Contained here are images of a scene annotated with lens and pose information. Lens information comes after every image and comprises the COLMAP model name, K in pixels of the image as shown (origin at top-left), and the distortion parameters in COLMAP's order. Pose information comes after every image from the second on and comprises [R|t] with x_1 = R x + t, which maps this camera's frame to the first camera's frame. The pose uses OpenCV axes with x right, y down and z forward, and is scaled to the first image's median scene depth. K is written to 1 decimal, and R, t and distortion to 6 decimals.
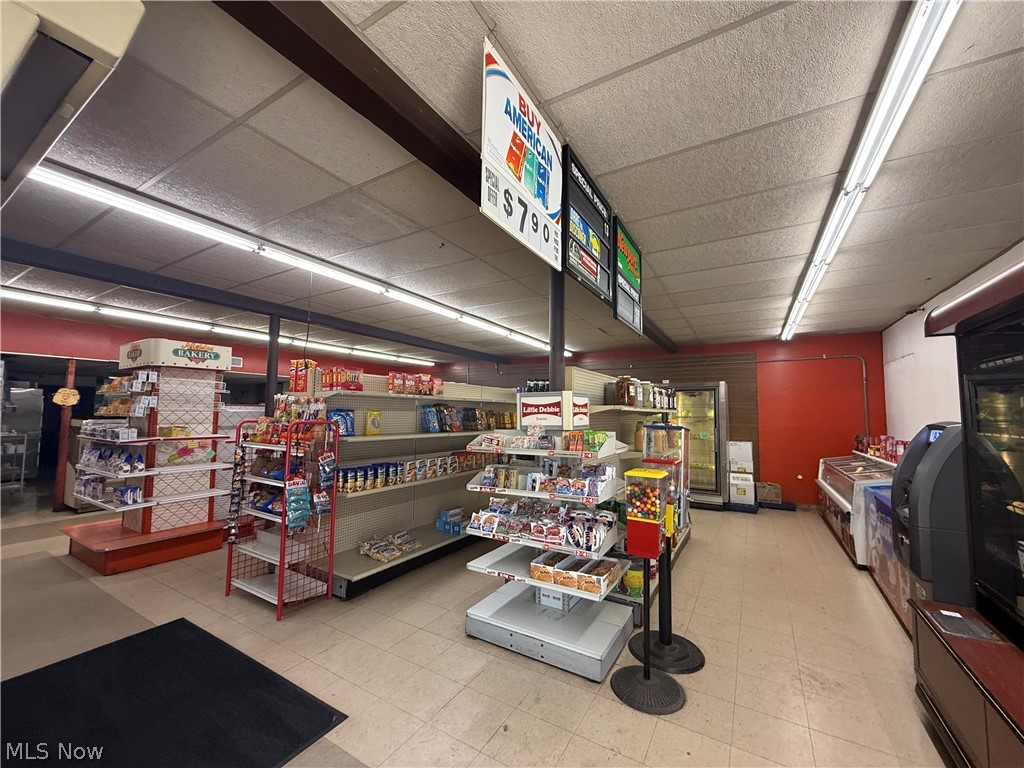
lens RADIAL K [[409.1, 0, 515.1], [0, 409.1, 386.7], [0, 0, 1]] dist [-0.002119, 0.000455]
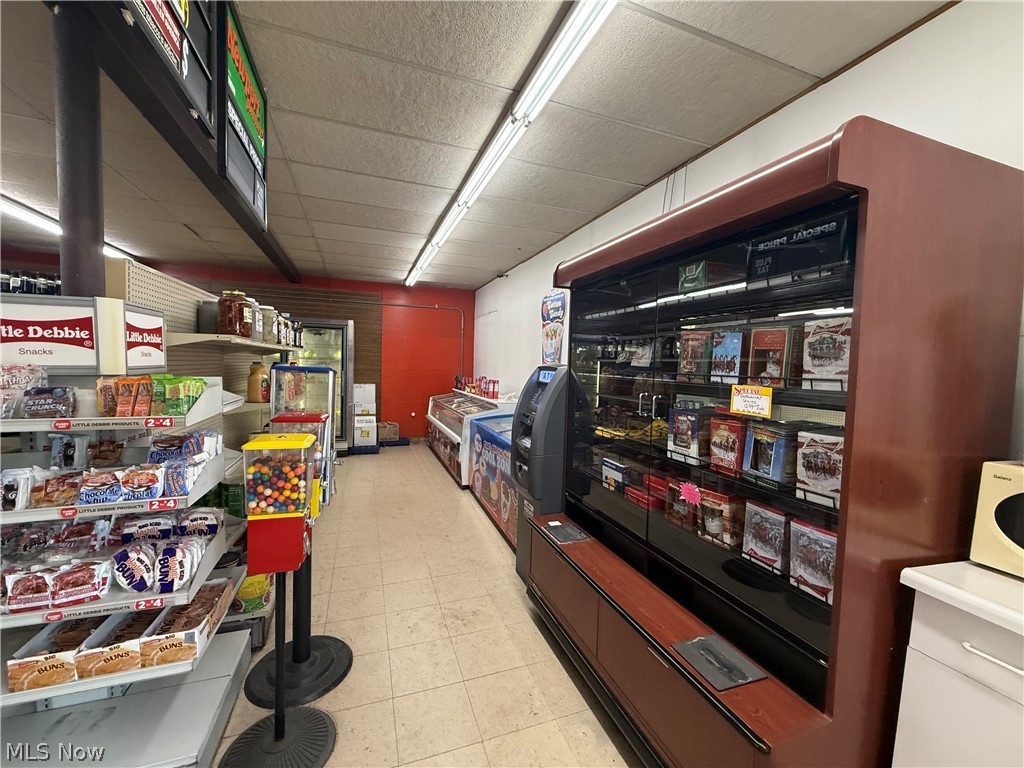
lens RADIAL K [[409.1, 0, 509.0], [0, 409.1, 385.3], [0, 0, 1]] dist [-0.002119, 0.000455]
pose [[0.643902, -0.031899, 0.764442, 0.054670], [-0.072731, 0.992054, 0.102659, 0.028841], [-0.761643, -0.121701, 0.636466, 0.280085]]
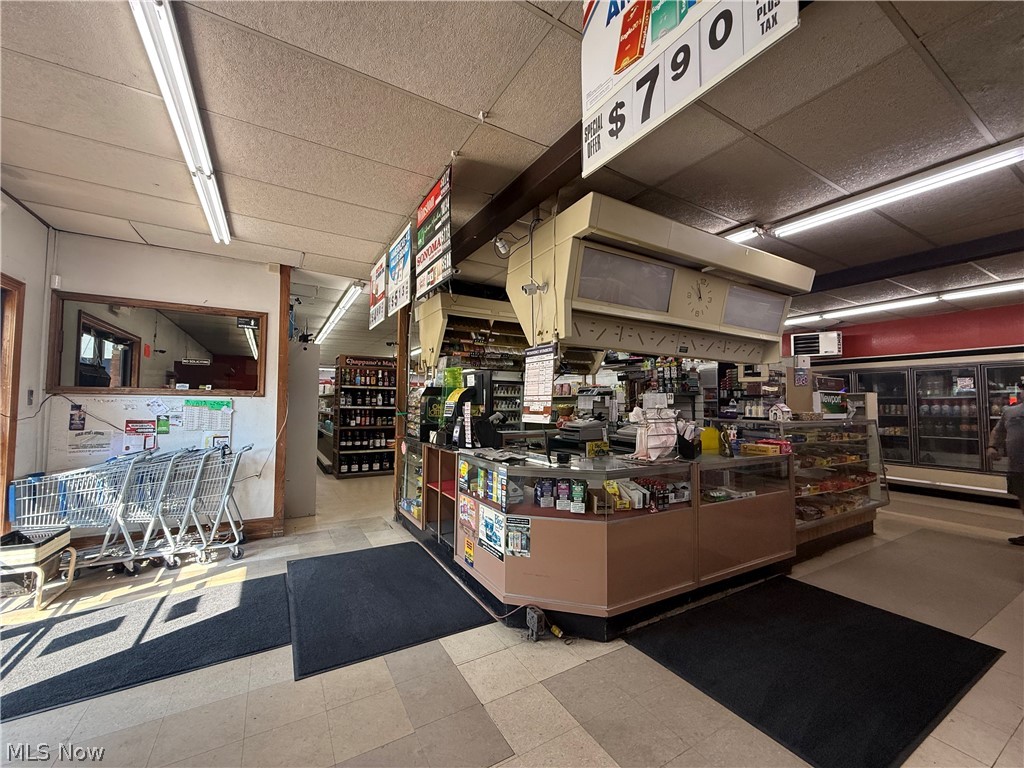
lens RADIAL K [[409.1, 0, 516.1], [0, 409.1, 381.6], [0, 0, 1]] dist [-0.002119, 0.000455]
pose [[-0.473675, -0.049597, -0.879302, 0.794975], [0.058167, 0.994471, -0.087427, 0.113762], [0.878777, -0.092559, -0.468172, 1.240804]]
